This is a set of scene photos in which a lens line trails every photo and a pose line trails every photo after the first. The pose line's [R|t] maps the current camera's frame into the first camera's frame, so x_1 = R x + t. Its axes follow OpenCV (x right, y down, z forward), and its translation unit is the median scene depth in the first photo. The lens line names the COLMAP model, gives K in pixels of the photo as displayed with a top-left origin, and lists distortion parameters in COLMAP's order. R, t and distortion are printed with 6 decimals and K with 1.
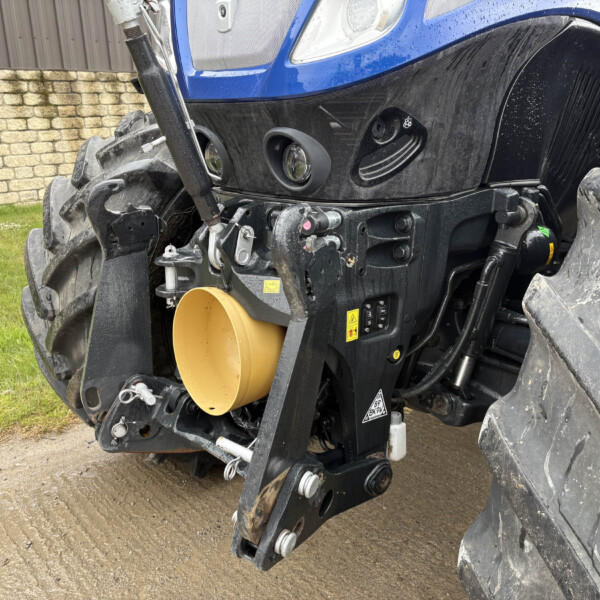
lens RADIAL K [[580.9, 0, 300.0], [0, 580.9, 300.0], [0, 0, 1]] dist [0.005333, 0.004498]
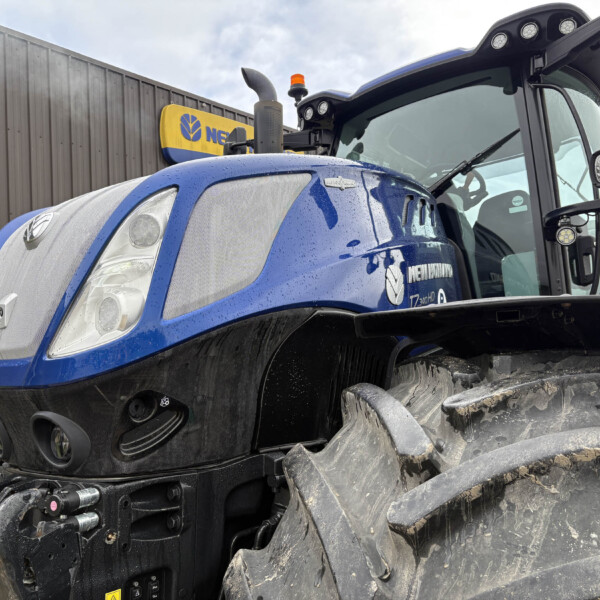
lens RADIAL K [[599.8, 0, 300.0], [0, 599.8, 300.0], [0, 0, 1]] dist [0.002427, 0.035840]
pose [[0.993192, -0.016874, 0.115257, 0.299119], [0.059293, 0.924913, -0.375527, -0.036436], [-0.100266, 0.379804, 0.919617, -0.149381]]
